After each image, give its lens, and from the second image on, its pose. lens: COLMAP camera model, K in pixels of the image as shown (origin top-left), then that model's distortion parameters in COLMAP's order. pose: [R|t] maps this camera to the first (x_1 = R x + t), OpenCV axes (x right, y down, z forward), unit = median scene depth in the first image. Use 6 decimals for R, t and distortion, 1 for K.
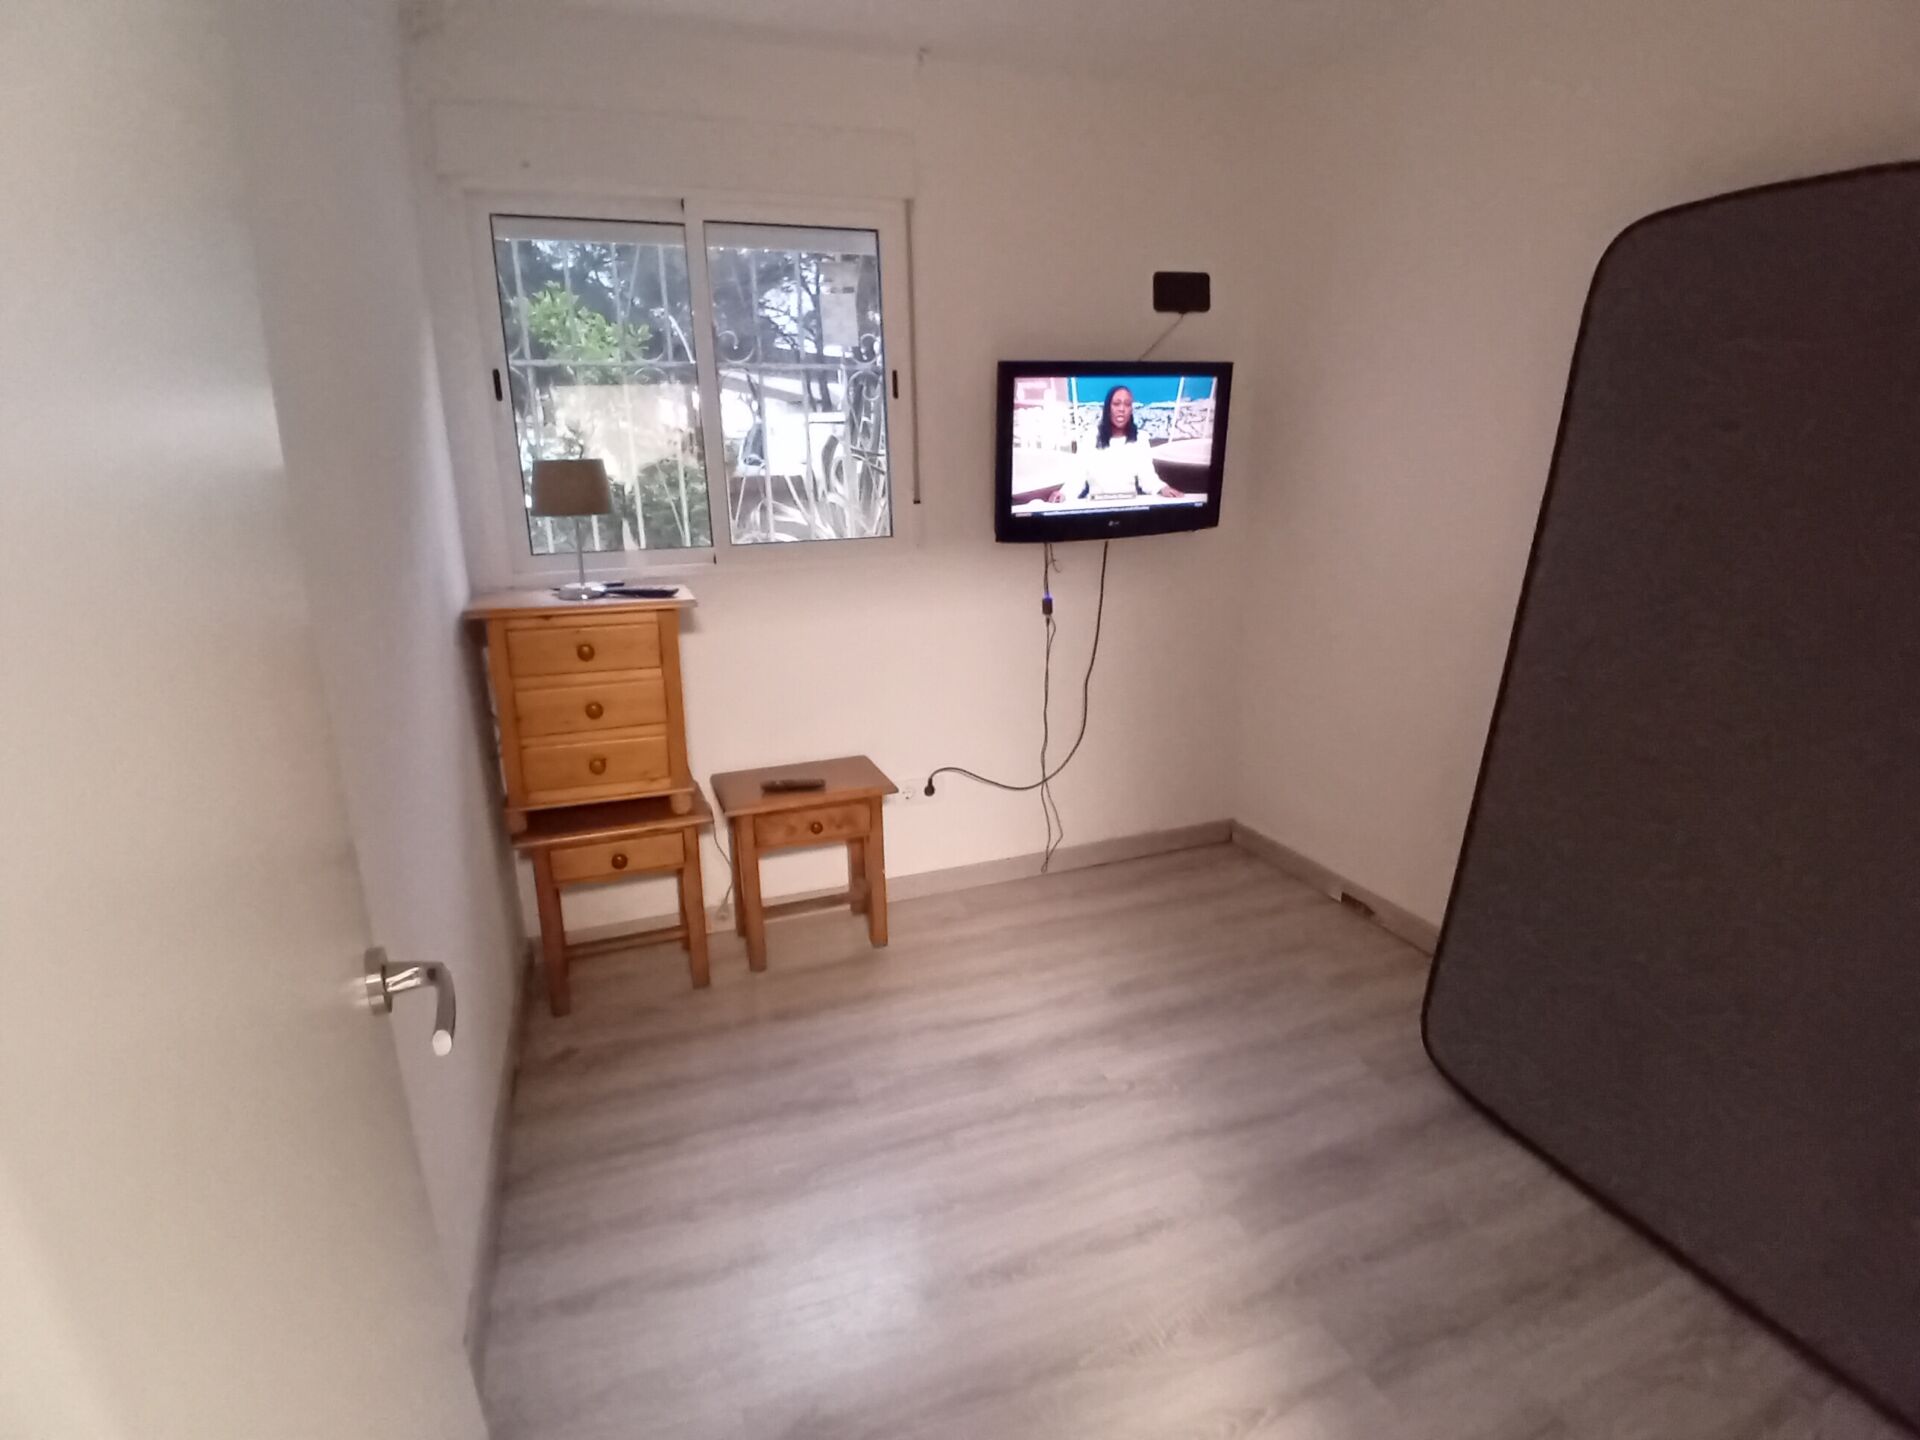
lens RADIAL K [[947.8, 0, 964.5], [0, 947.8, 715.7], [0, 0, 1]] dist [0.001494, -0.044724]
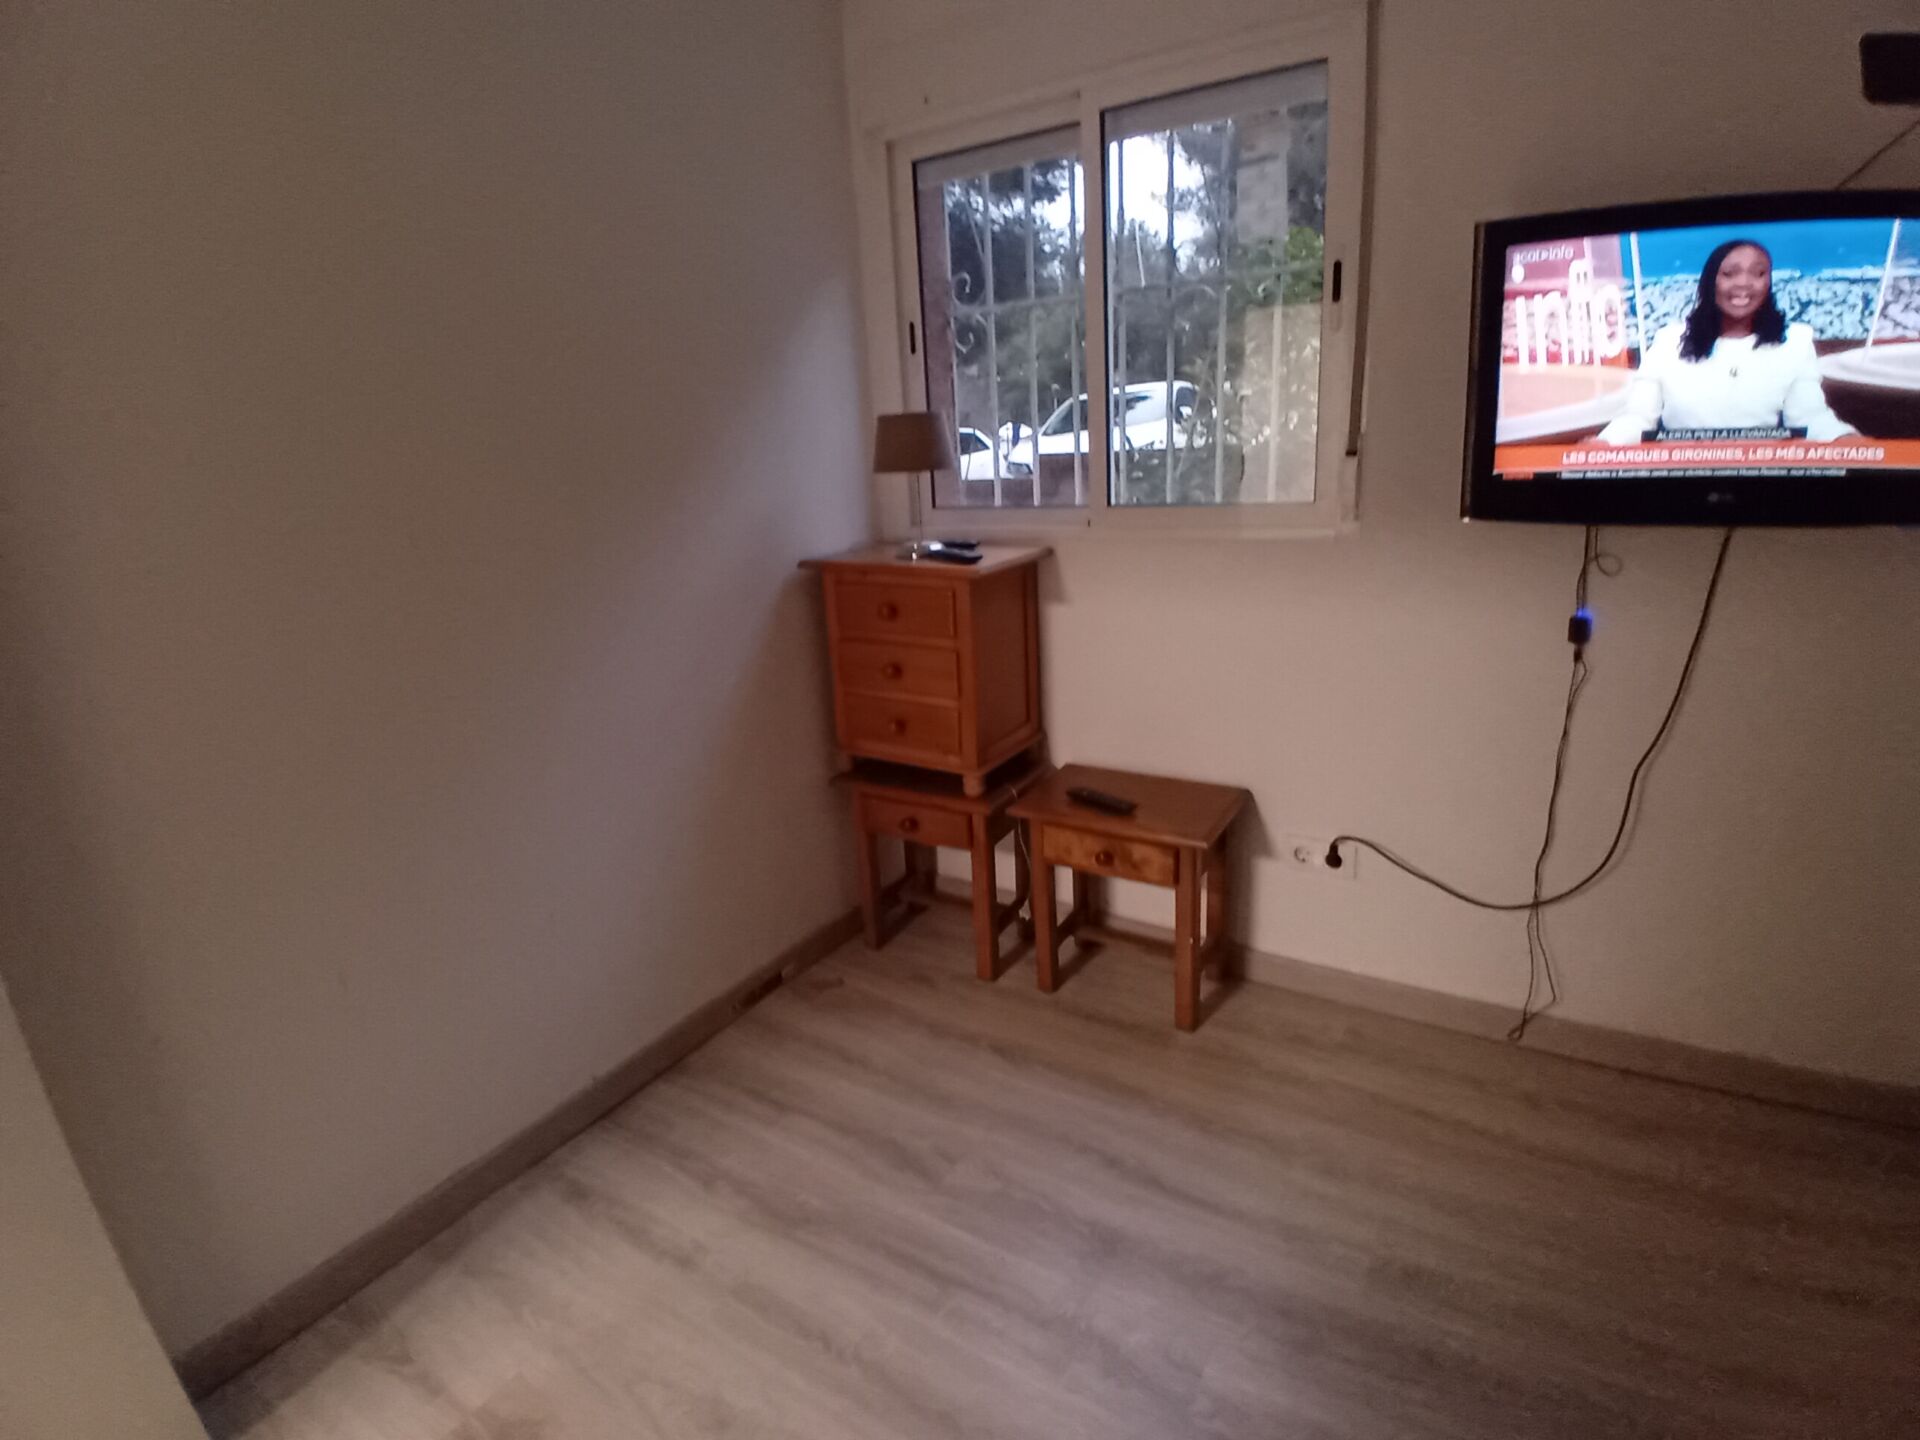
lens RADIAL K [[947.8, 0, 964.5], [0, 947.8, 715.7], [0, 0, 1]] dist [0.001494, -0.044724]
pose [[0.604743, 0.214843, -0.766895, 0.342911], [-0.155514, 0.976246, 0.150859, -0.098865], [0.781090, 0.028032, 0.623789, 0.355627]]
